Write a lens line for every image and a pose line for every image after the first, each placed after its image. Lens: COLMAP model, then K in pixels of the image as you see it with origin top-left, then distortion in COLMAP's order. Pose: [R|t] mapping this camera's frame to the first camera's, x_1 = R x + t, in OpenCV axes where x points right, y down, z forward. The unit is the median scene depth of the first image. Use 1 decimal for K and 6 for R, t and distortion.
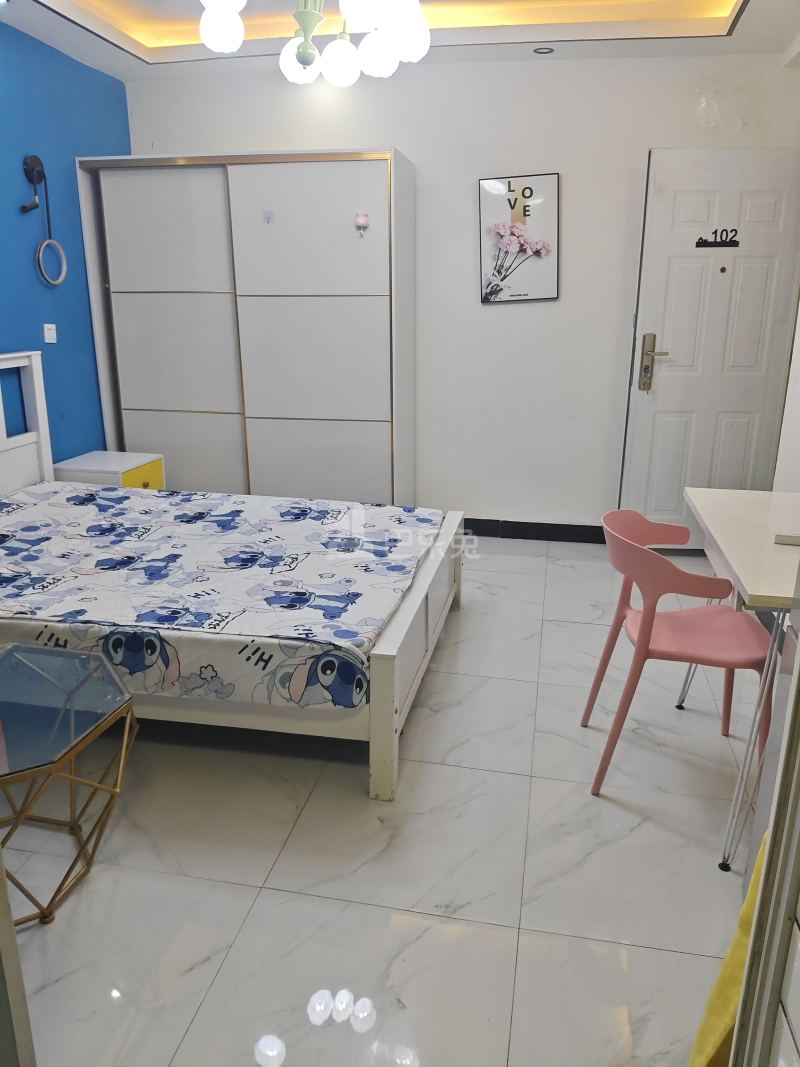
lens RADIAL K [[786.6, 0, 400.0], [0, 786.6, 533.5], [0, 0, 1]] dist [0.053188, -0.078430]
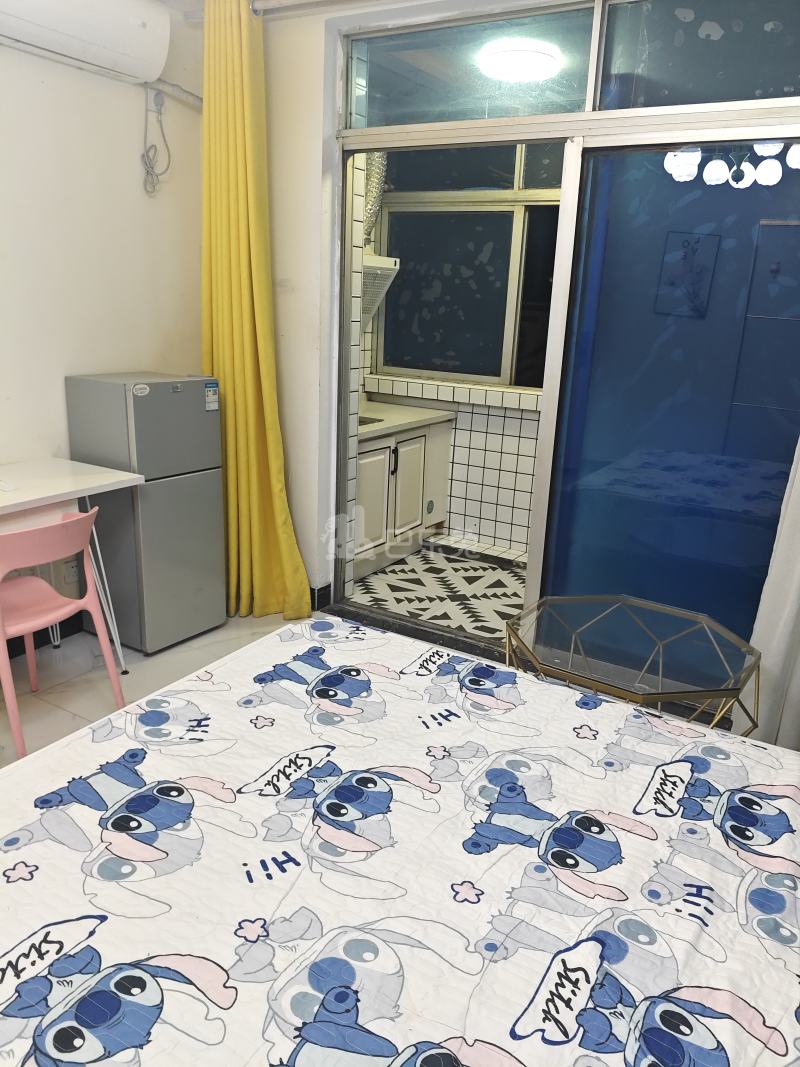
lens RADIAL K [[786.6, 0, 400.0], [0, 786.6, 533.5], [0, 0, 1]] dist [0.053188, -0.078430]
pose [[-0.935256, -0.149407, 0.320895, -0.358306], [0.051800, 0.839027, 0.541619, -0.402399], [-0.350161, 0.523175, -0.776966, 1.258669]]
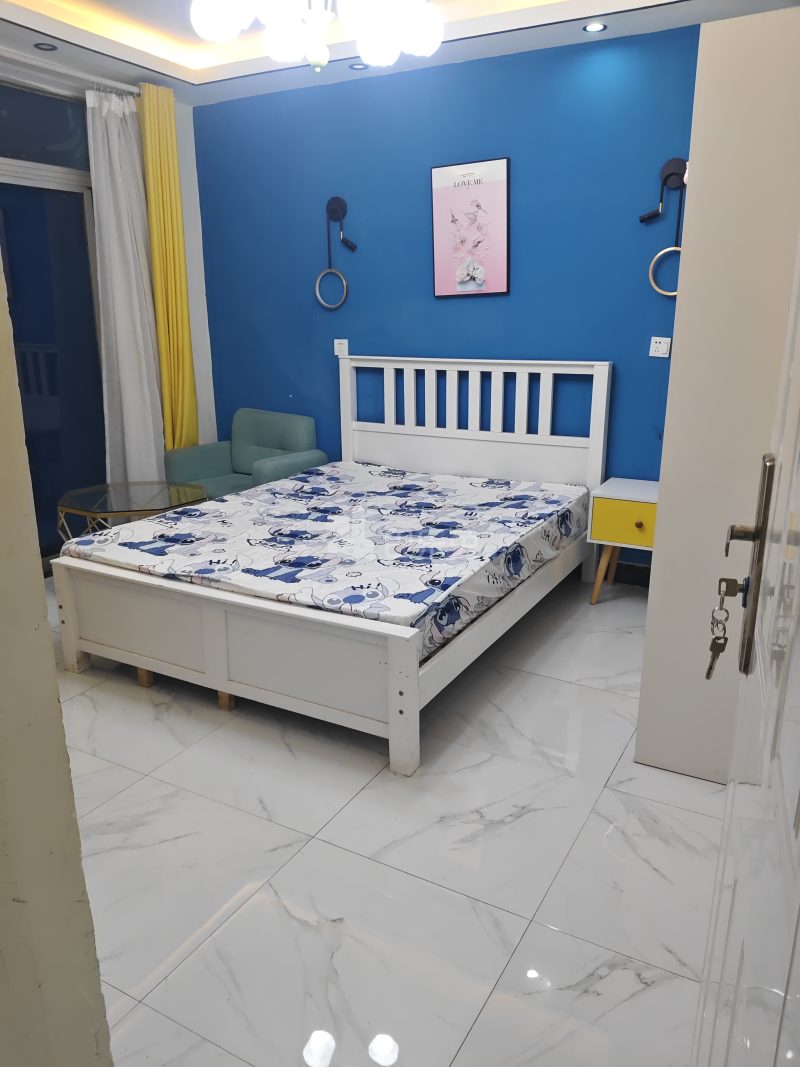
lens RADIAL K [[809.3, 0, 400.0], [0, 809.3, 533.5], [0, 0, 1]] dist [0.067683, -0.110241]
pose [[-0.312003, 0.241604, -0.918848, 0.788629], [-0.274781, 0.902847, 0.330701, -0.377449], [0.909478, 0.355661, -0.215302, 1.320212]]
